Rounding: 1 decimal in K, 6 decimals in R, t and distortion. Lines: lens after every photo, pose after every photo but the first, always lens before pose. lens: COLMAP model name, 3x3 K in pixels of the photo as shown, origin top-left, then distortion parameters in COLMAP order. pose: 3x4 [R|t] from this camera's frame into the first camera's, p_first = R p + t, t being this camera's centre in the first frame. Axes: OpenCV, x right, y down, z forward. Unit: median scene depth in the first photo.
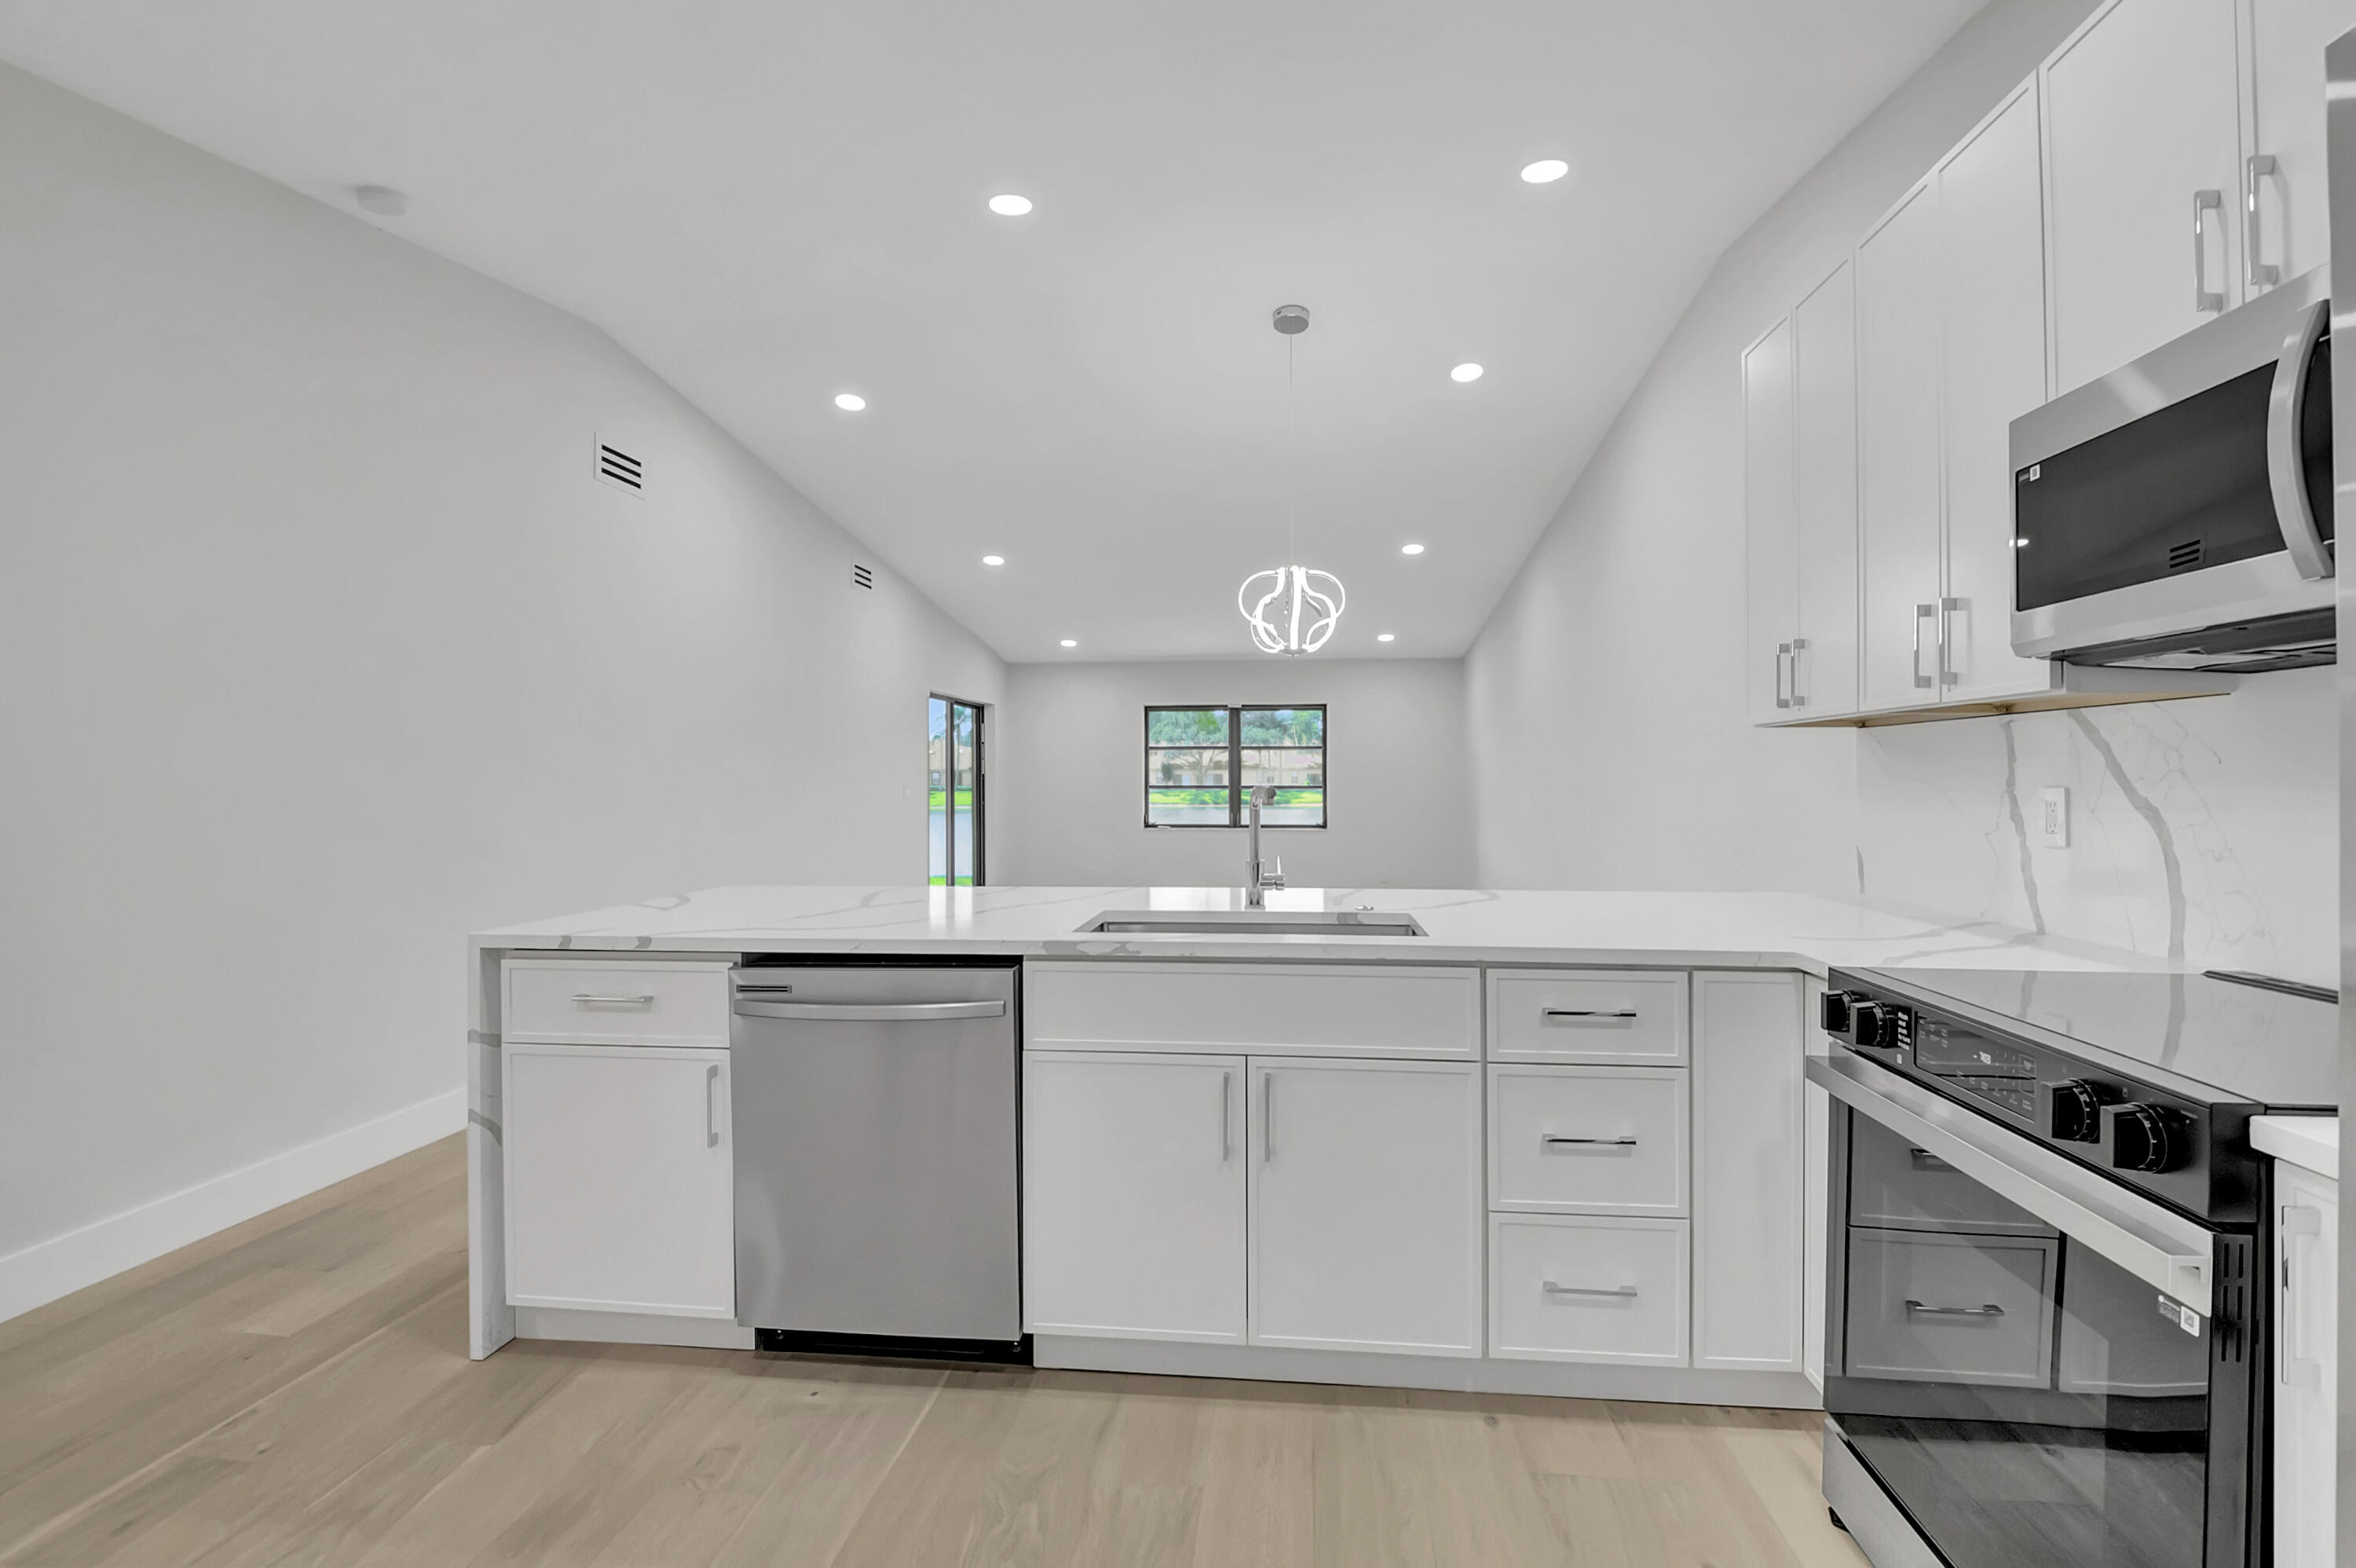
lens RADIAL K [[1051.1, 0, 1182.1], [0, 1051.1, 776.4], [0, 0, 1]] dist [0.001238, -0.014695]
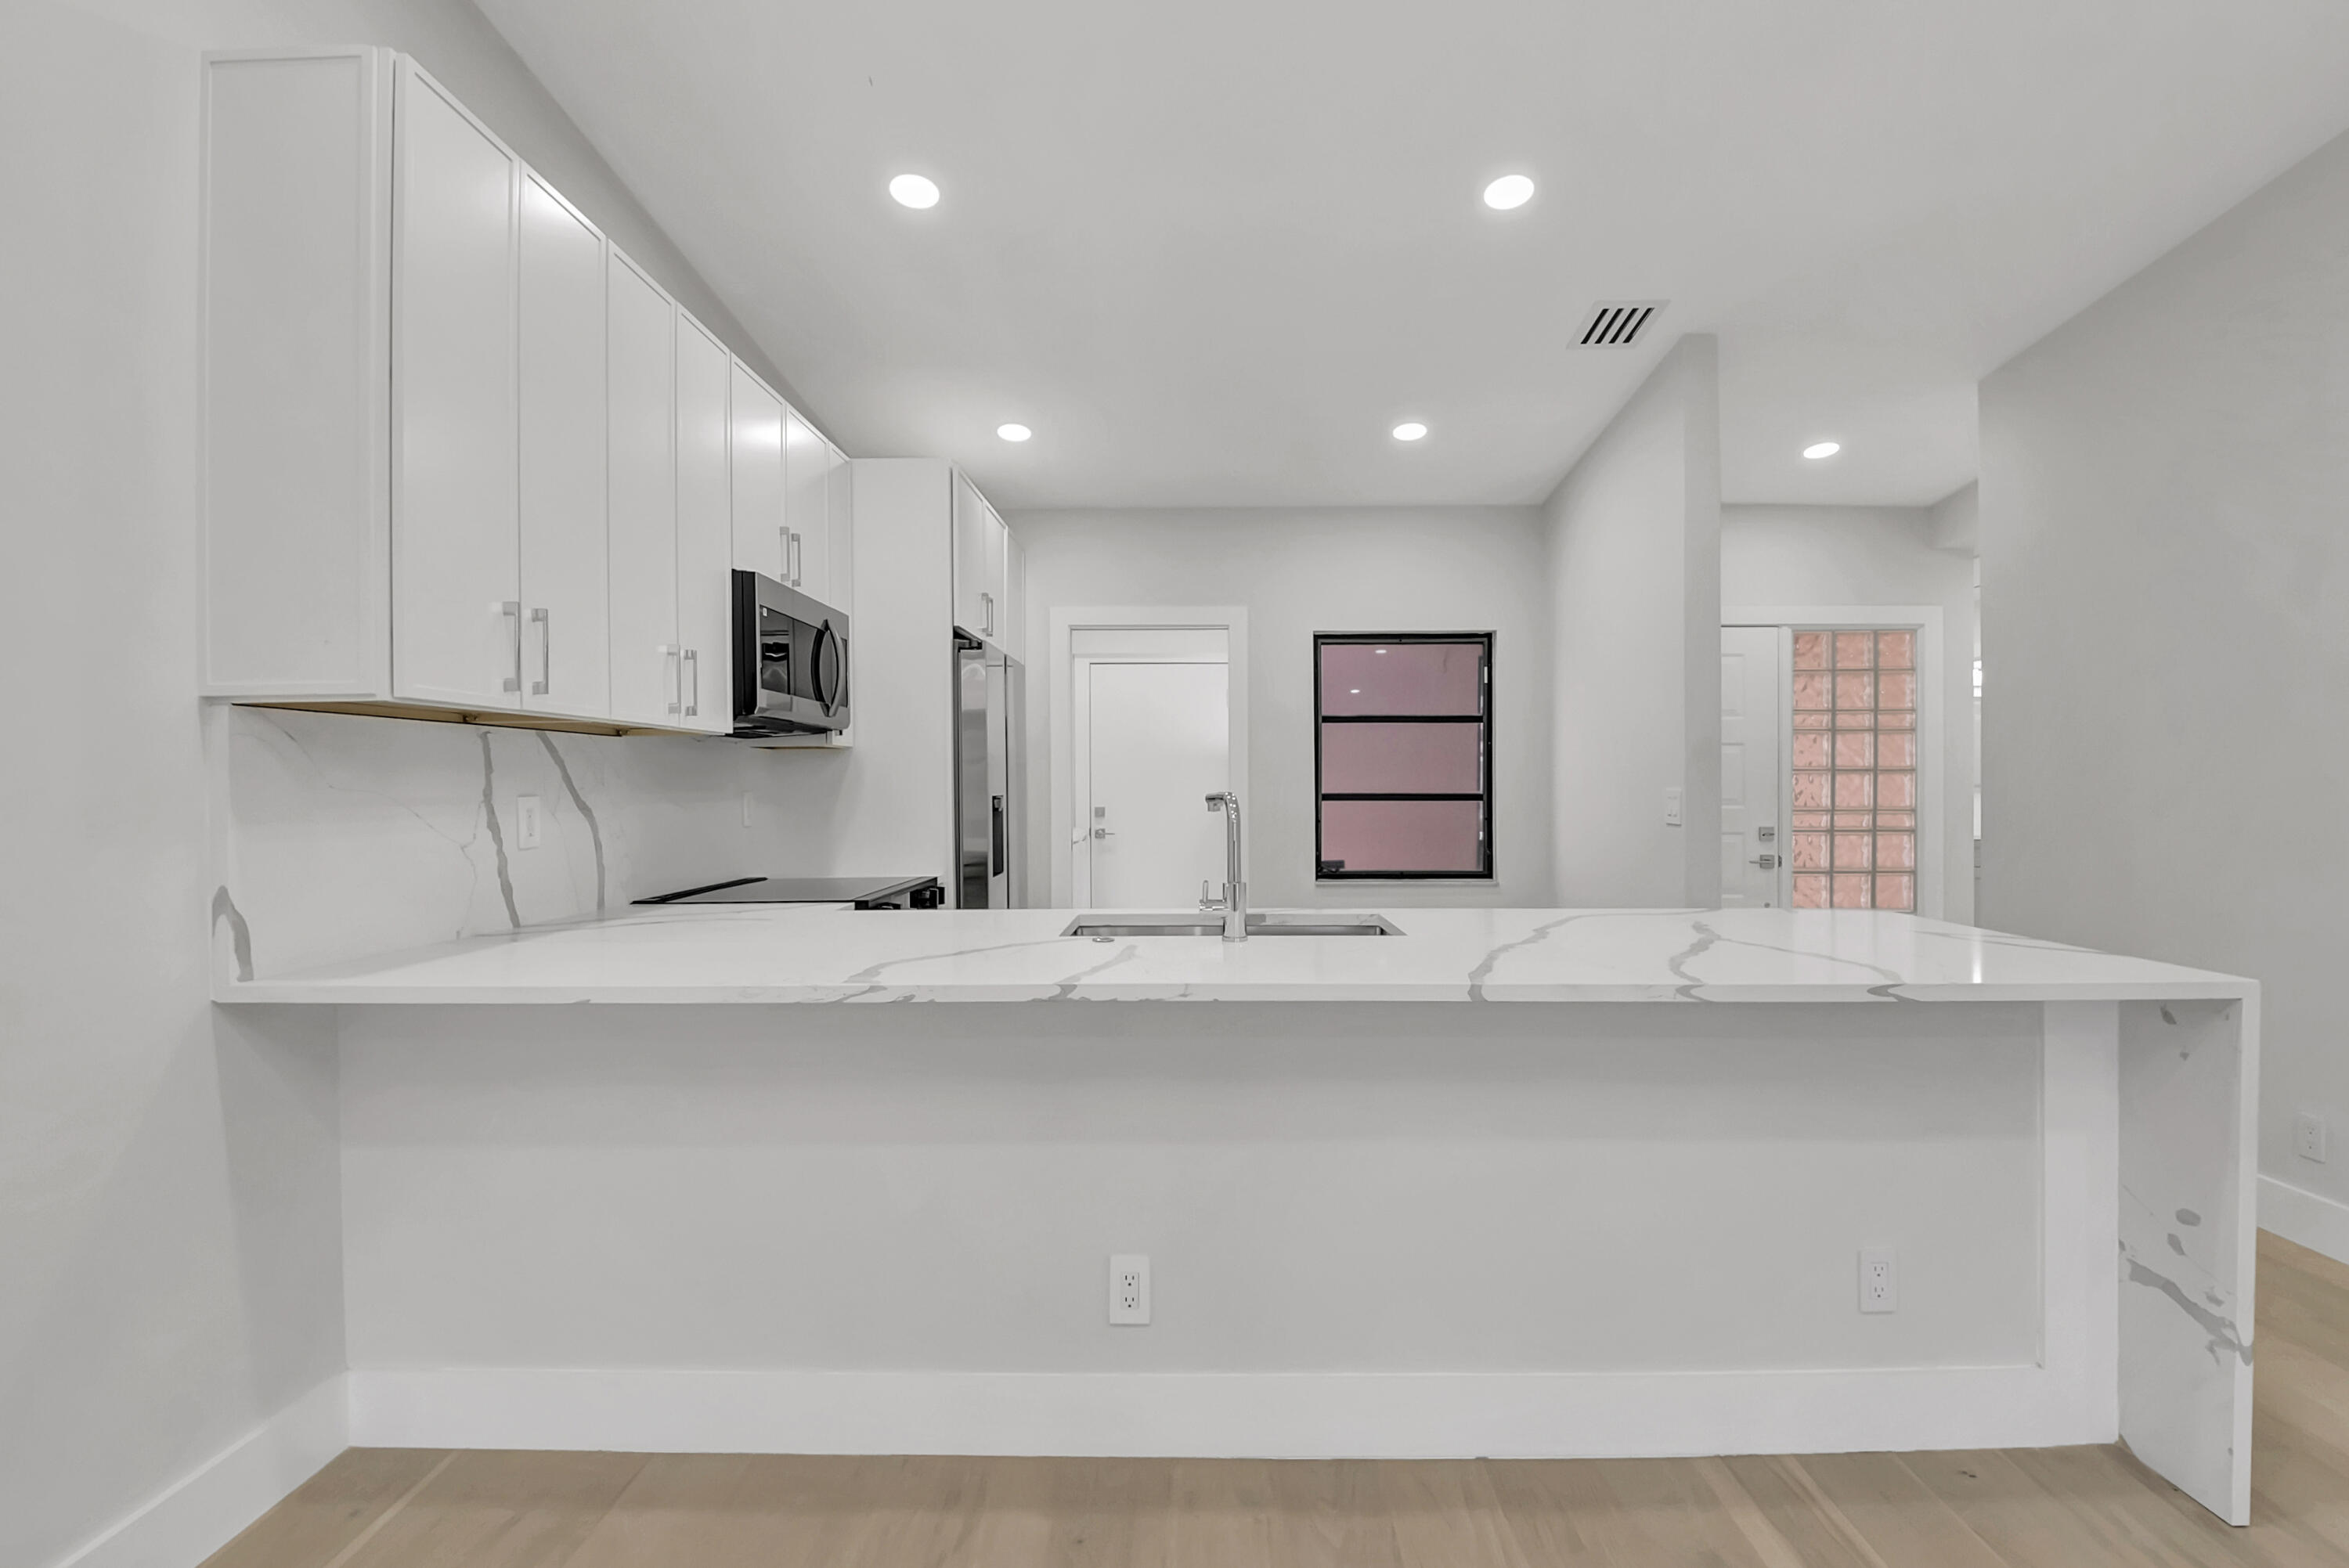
lens RADIAL K [[1069.6, 0, 1191.5], [0, 1069.6, 783.7], [0, 0, 1]] dist [0.012292, -0.016389]
pose [[-0.994500, 0.006656, -0.104527, 0.217684], [0.006870, 0.999975, -0.001690, 0.003649], [0.104513, -0.002399, -0.994521, 2.128470]]
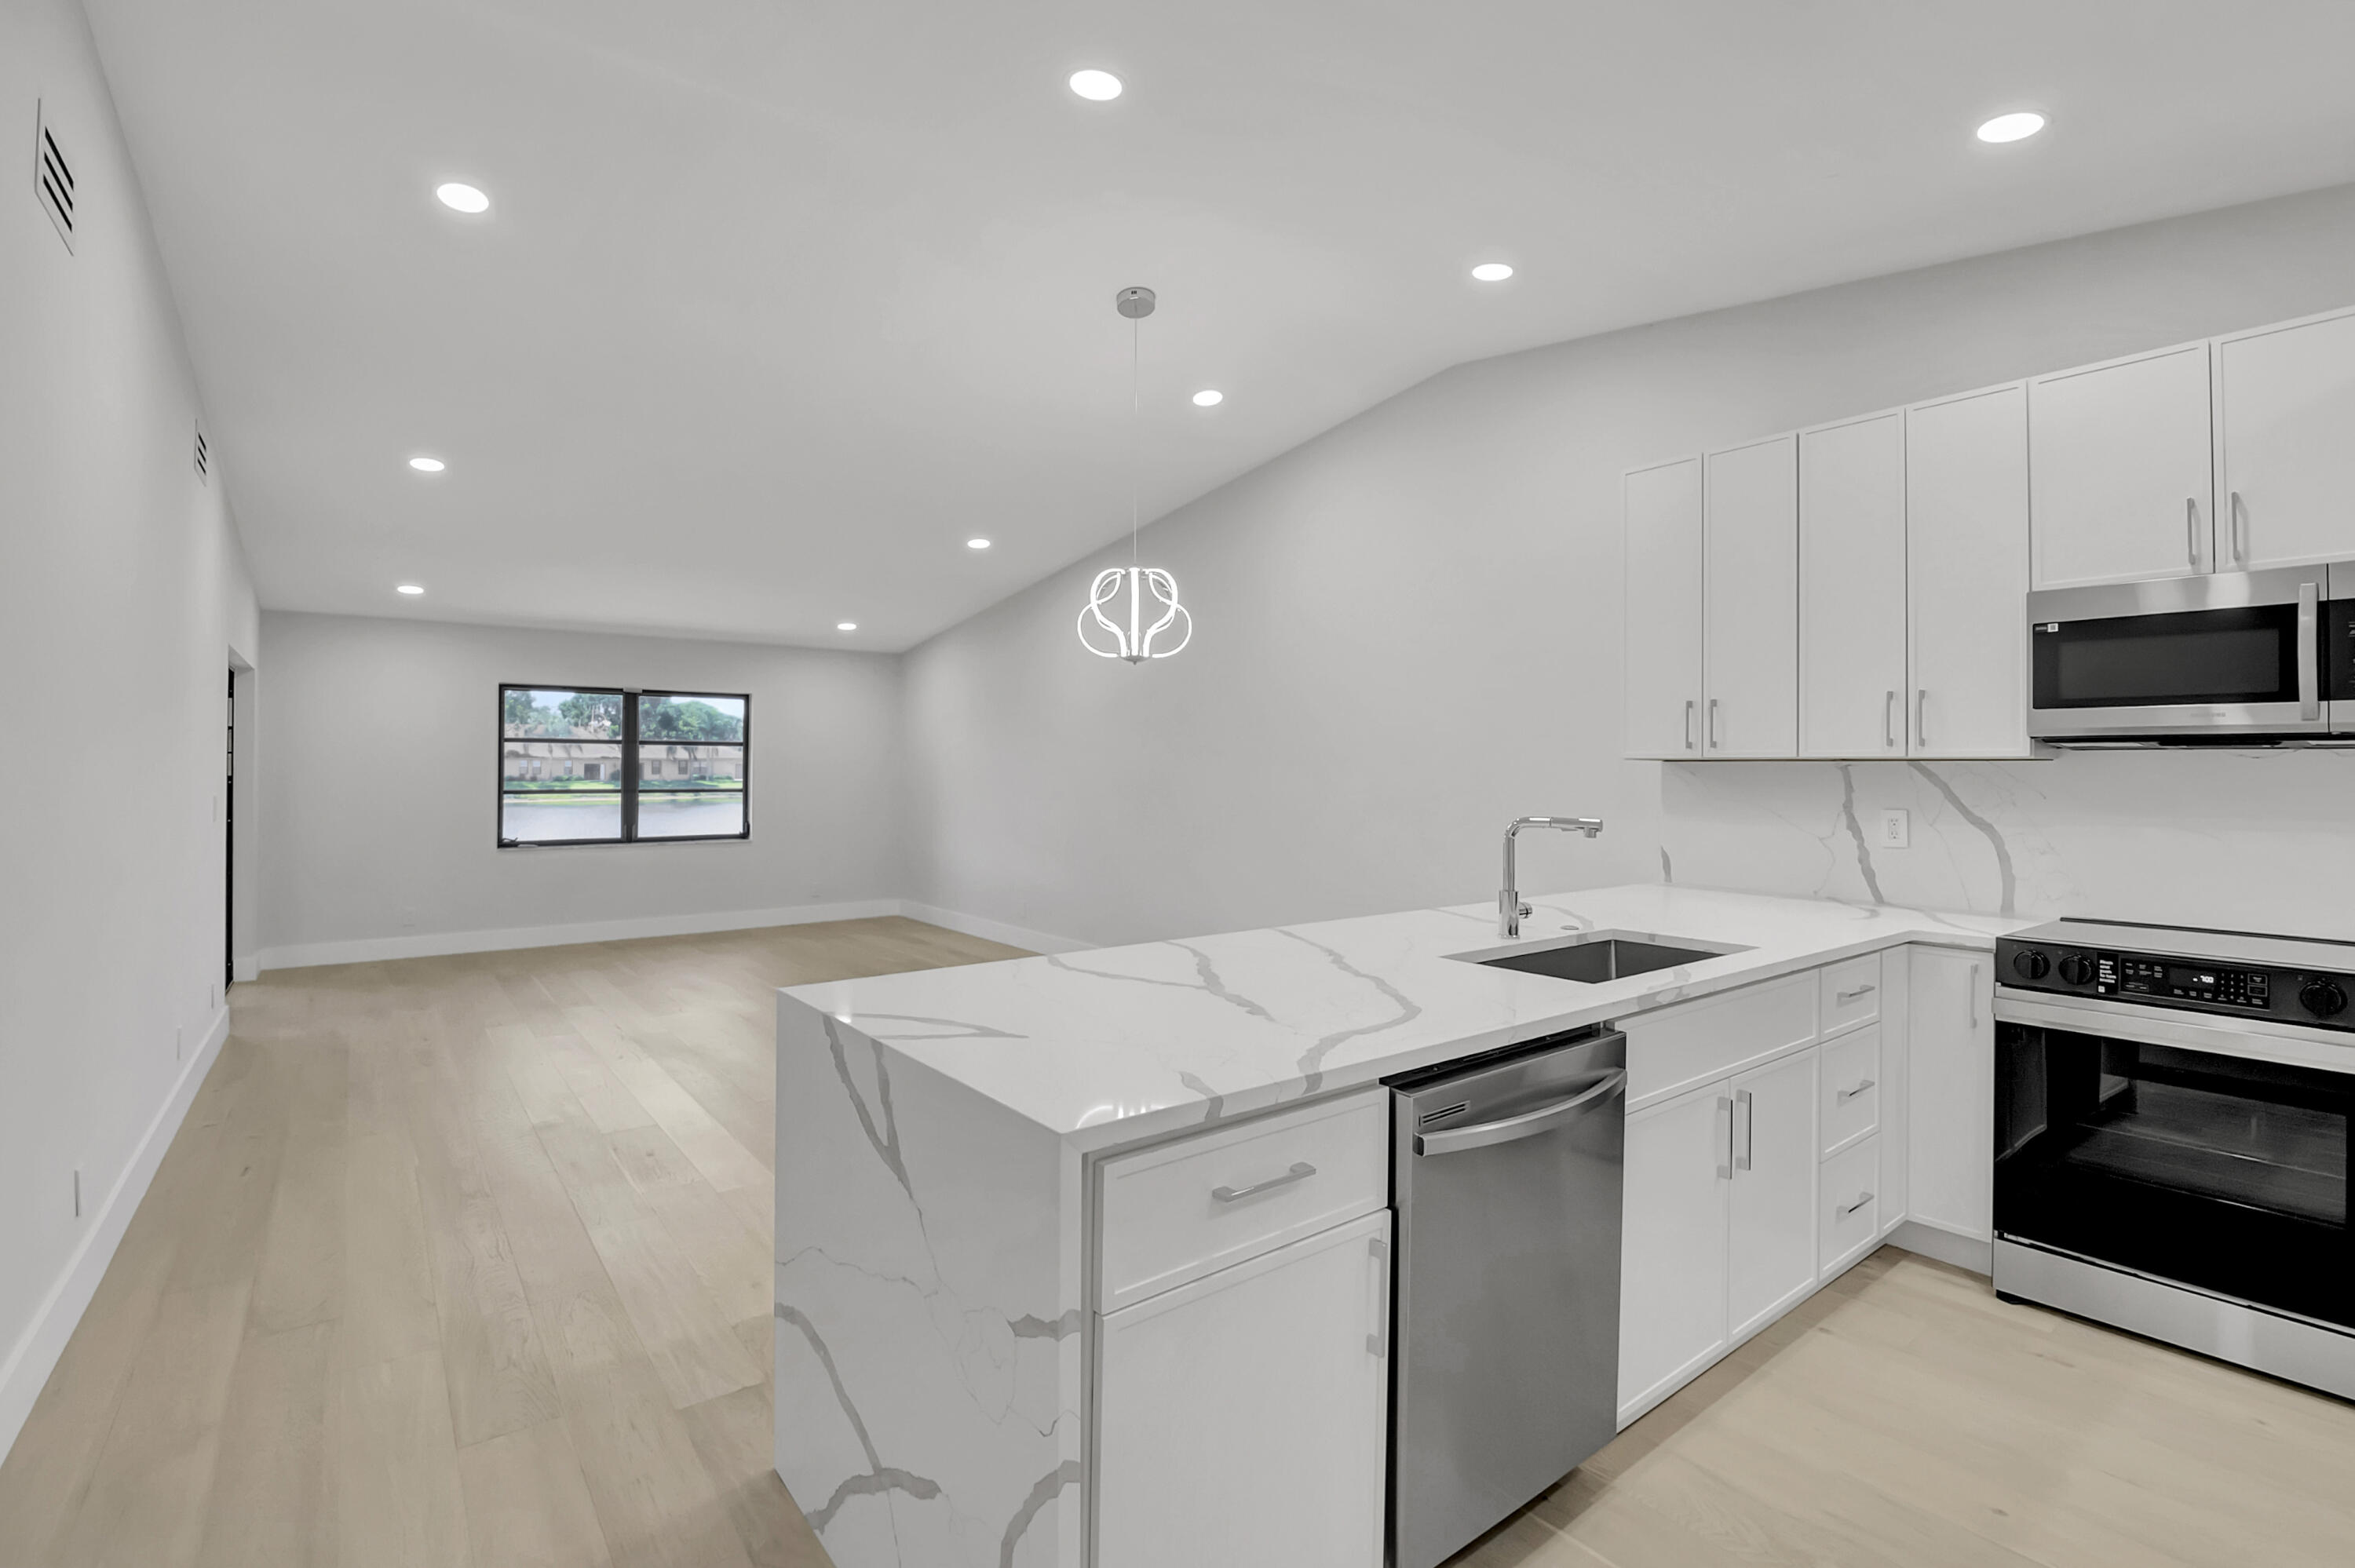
lens RADIAL K [[1074.5, 0, 1178.6], [0, 1074.5, 770.8], [0, 0, 1]] dist [-0.002929, -0.010694]
pose [[0.720802, 0.003761, 0.693130, -1.013886], [-0.006201, 0.999980, 0.001022, -0.040991], [-0.693113, -0.005035, 0.720811, 0.549688]]
